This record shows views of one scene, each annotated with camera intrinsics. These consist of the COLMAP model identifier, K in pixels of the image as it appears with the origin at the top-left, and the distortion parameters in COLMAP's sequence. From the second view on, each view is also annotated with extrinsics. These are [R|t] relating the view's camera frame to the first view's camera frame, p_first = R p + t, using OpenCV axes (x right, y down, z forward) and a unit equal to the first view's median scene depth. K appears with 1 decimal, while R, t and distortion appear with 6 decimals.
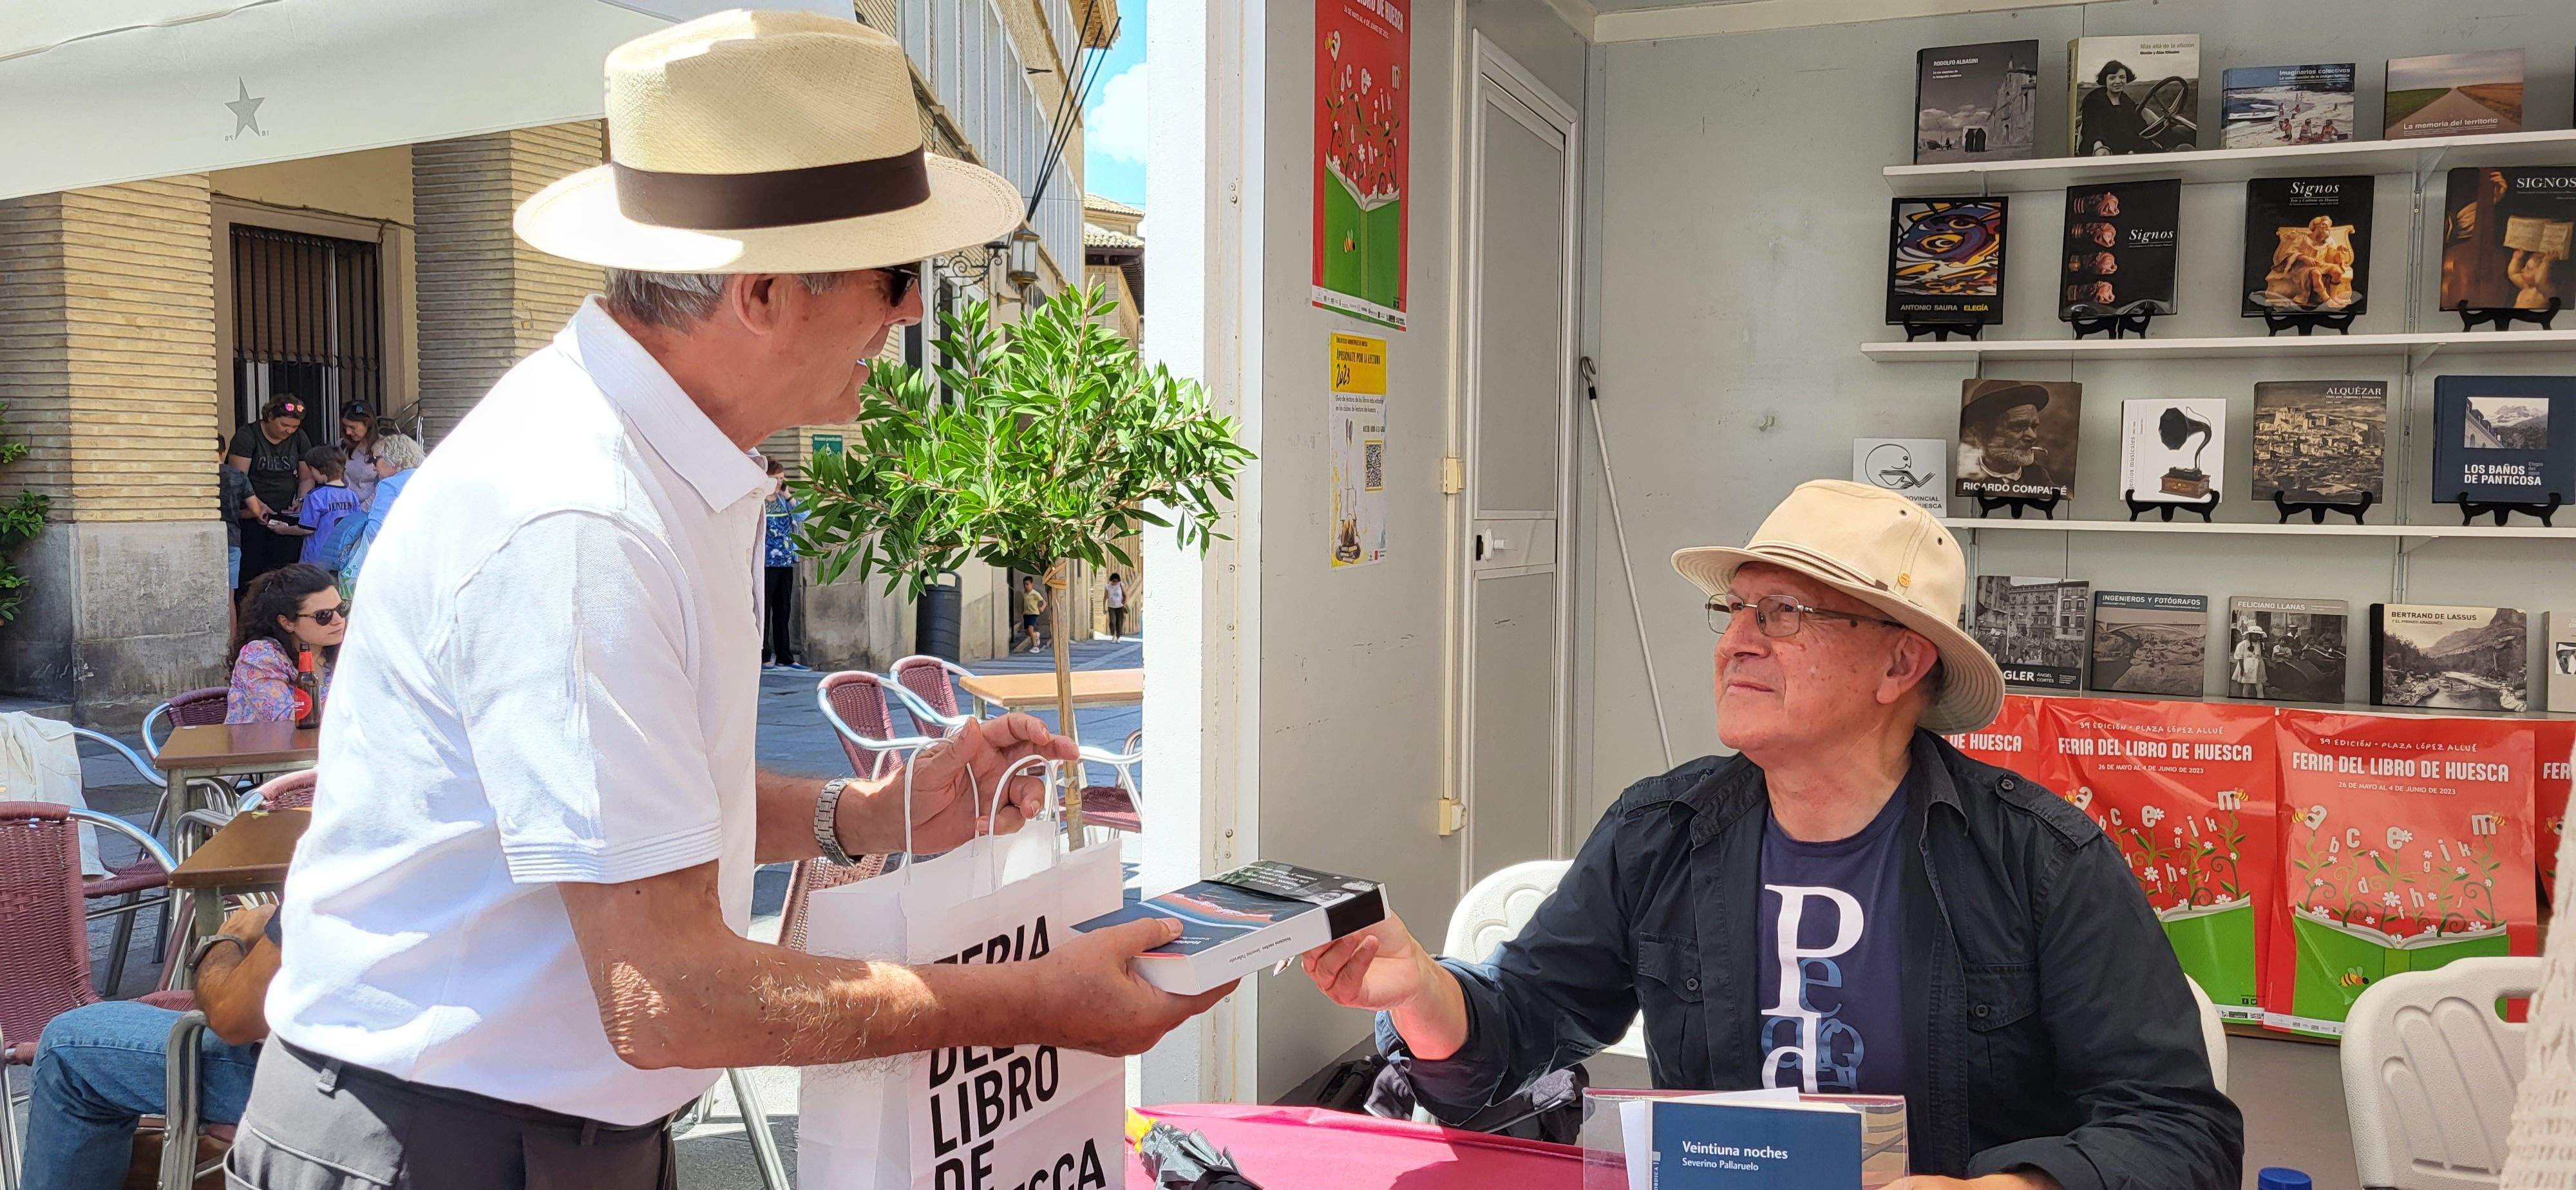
lens RADIAL K [[1960.4, 0, 1329.5], [0, 1960.4, 587.0], [0, 0, 1]] dist [0.055234, -0.021591]
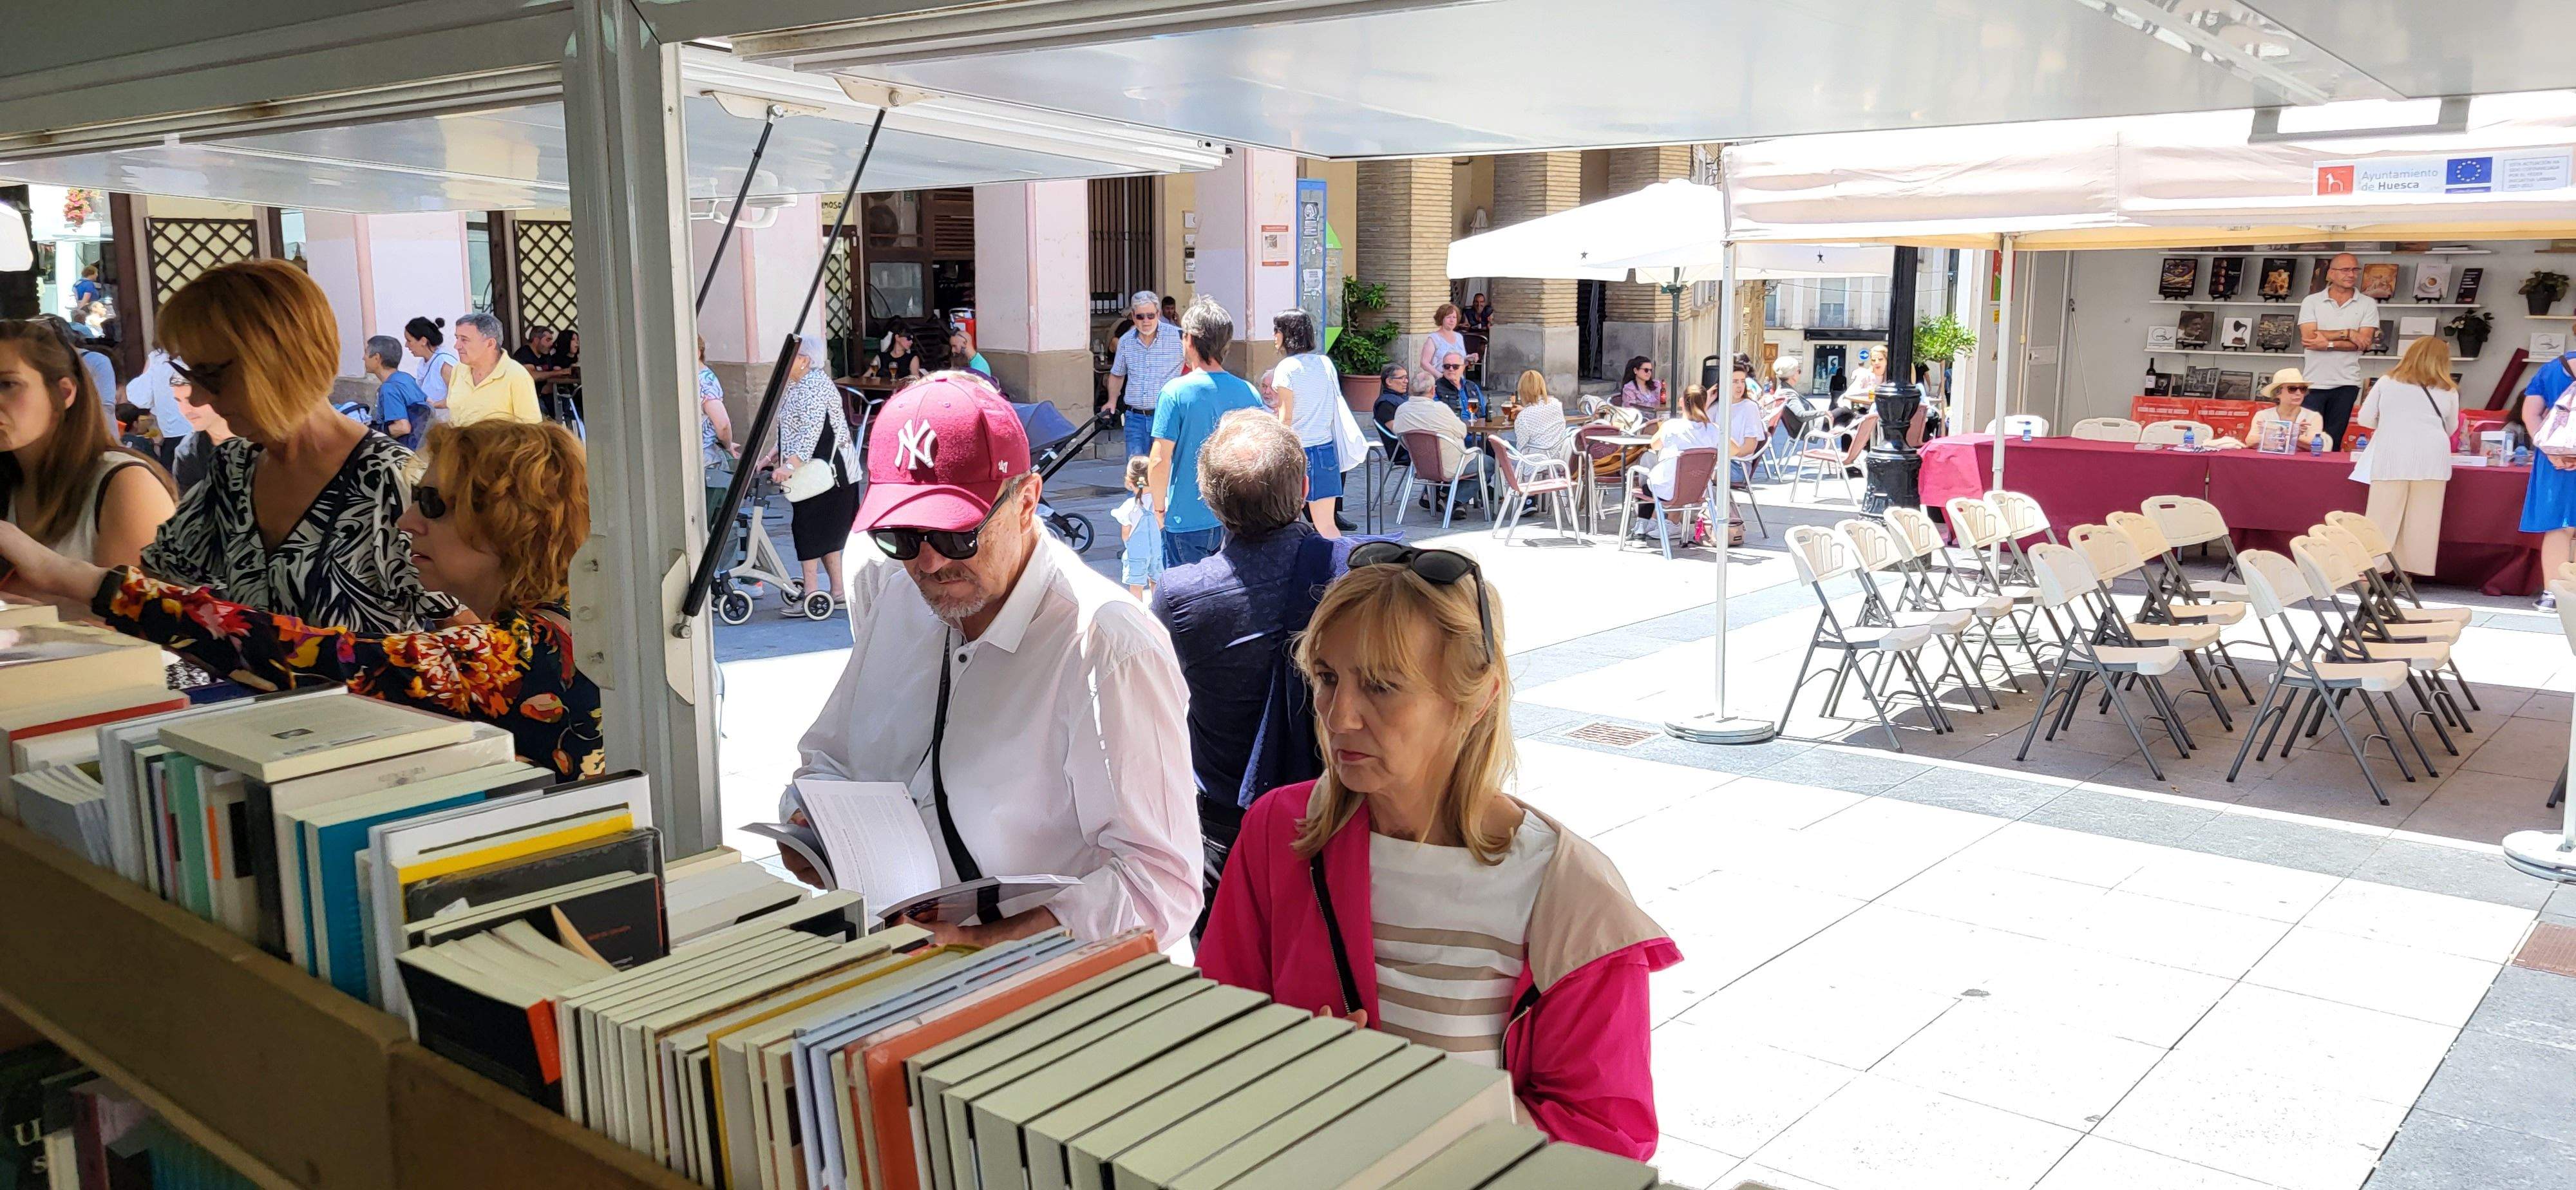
lens RADIAL K [[1960.4, 0, 1303.1], [0, 1960.4, 553.0], [0, 0, 1]] dist [0.055234, -0.021591]
pose [[0.952431, 0.043935, -0.301571, -0.100642], [-0.015724, 0.995320, 0.095346, 0.016015], [0.304348, -0.086068, 0.948665, -3.157237]]
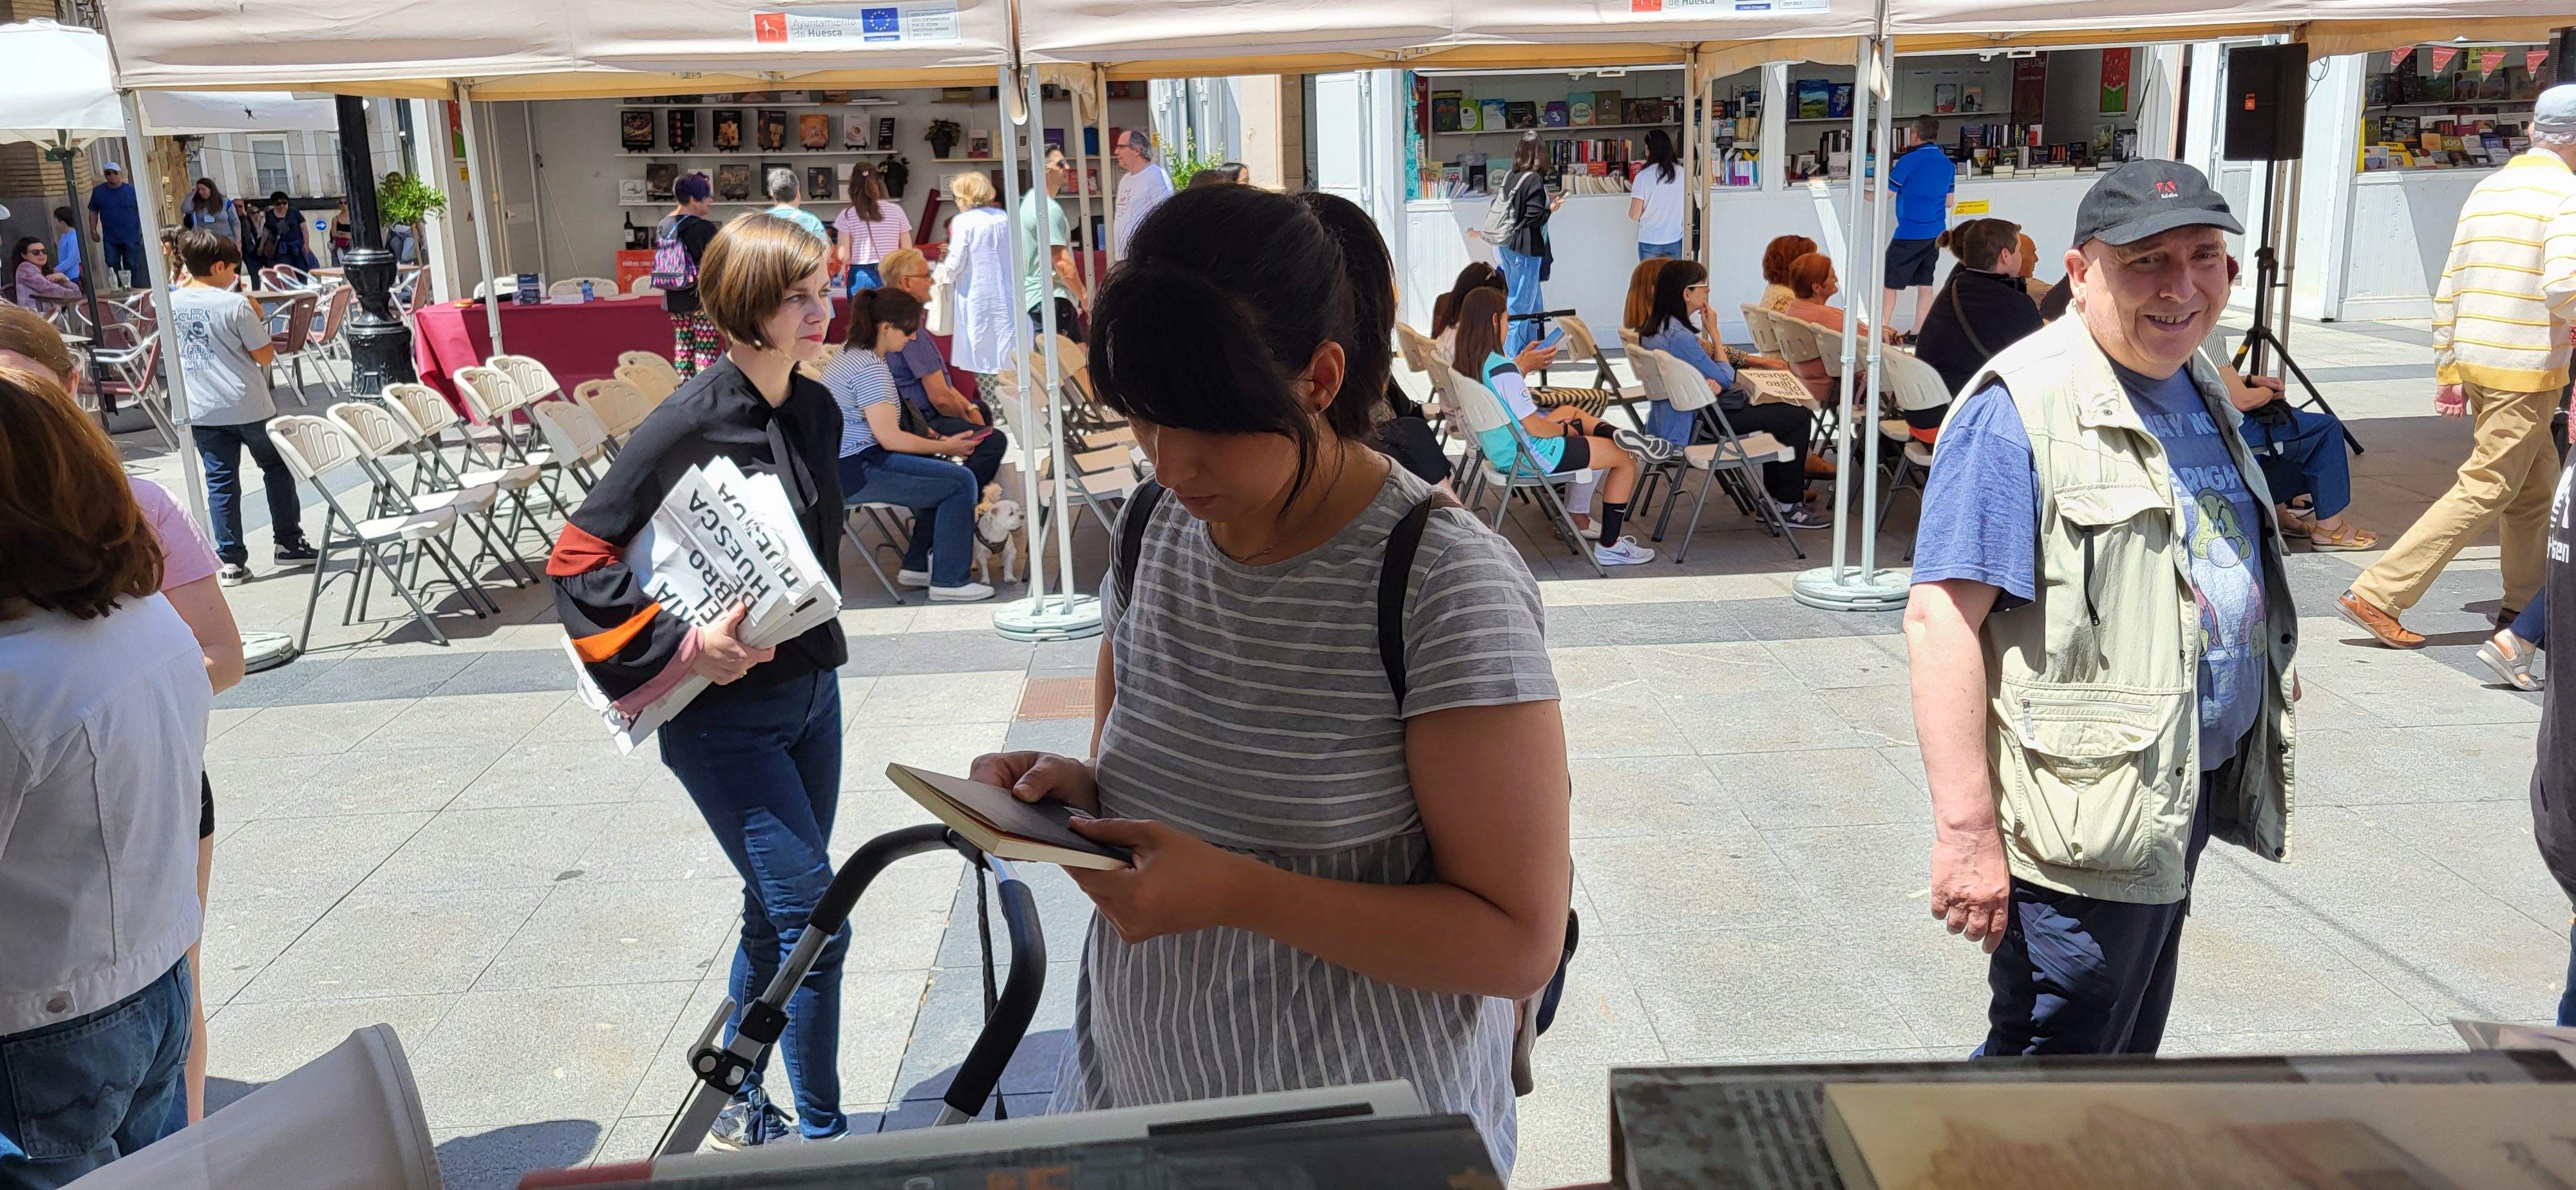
lens RADIAL K [[1960.4, 0, 1287.7], [0, 1960.4, 580.2], [0, 0, 1]] dist [0.055234, -0.021591]
pose [[0.914750, -0.117263, 0.386630, -0.104594], [0.046450, 0.981132, 0.187675, 0.021735], [-0.401342, -0.153717, 0.902937, -3.112647]]
